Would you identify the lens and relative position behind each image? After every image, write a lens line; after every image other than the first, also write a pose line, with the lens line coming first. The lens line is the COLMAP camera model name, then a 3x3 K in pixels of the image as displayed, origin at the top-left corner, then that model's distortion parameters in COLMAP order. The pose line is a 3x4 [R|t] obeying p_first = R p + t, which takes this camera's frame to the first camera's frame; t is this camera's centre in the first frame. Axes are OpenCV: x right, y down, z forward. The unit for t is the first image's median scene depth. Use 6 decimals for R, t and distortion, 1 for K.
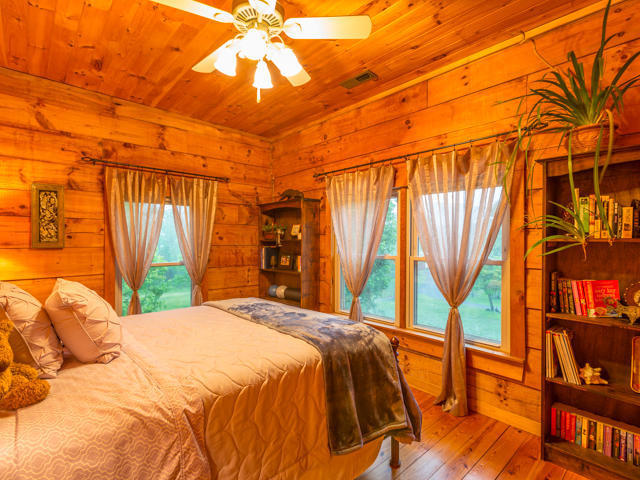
lens RADIAL K [[318.1, 0, 318.7], [0, 318.1, 240.5], [0, 0, 1]] dist [-0.000053, -0.000785]
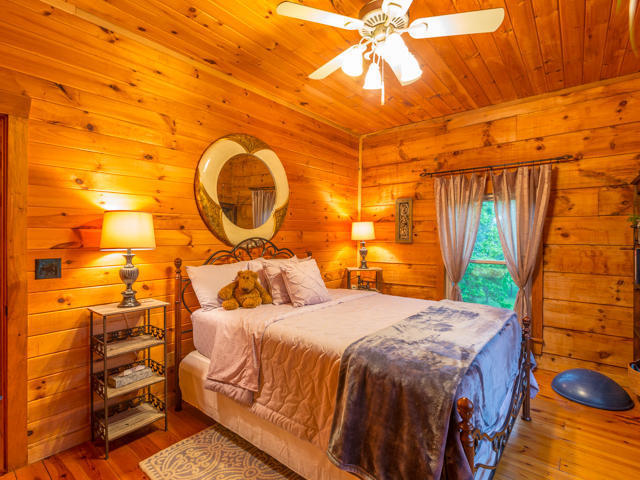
lens RADIAL K [[318.1, 0, 318.6], [0, 318.1, 239.8], [0, 0, 1]] dist [-0.000053, -0.000785]
pose [[0.142594, 0.009426, -0.989736, 0.460817], [-0.001463, 0.999956, 0.009313, -0.002775], [0.989780, 0.000120, 0.142601, 0.369065]]
